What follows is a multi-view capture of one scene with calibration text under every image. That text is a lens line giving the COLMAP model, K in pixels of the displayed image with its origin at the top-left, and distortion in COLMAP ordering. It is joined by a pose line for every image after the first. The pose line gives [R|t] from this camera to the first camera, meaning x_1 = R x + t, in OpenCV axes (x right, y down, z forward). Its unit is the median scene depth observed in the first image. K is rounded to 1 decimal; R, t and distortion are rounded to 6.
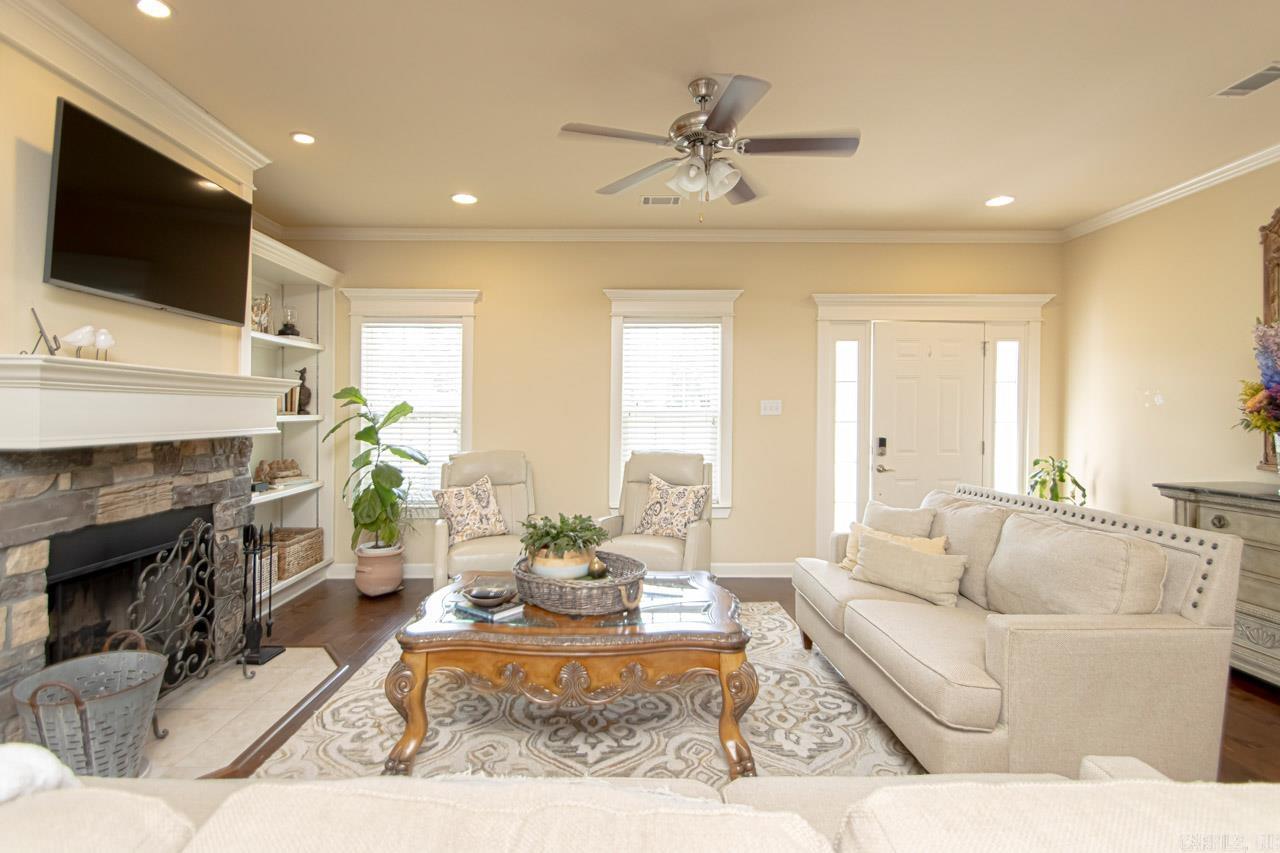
lens RADIAL K [[616.9, 0, 645.8], [0, 616.9, 420.6], [0, 0, 1]] dist [0.002611, -0.013514]
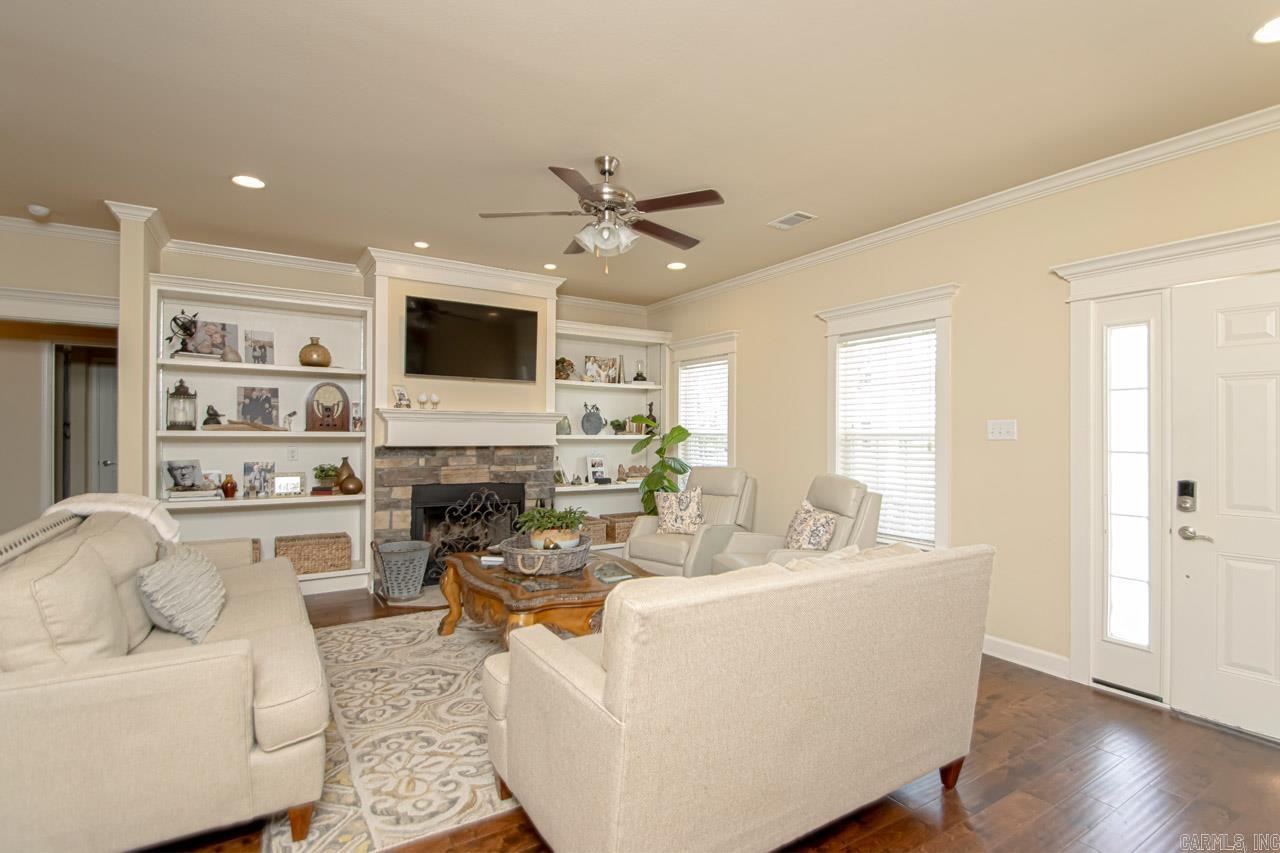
lens RADIAL K [[616.9, 0, 648.3], [0, 616.9, 427.1], [0, 0, 1]] dist [0.002611, -0.013514]
pose [[0.503231, -0.004648, -0.864139, 0.996903], [-0.021213, 0.999618, -0.017730, -0.003147], [0.863891, 0.027253, 0.502941, 0.405374]]
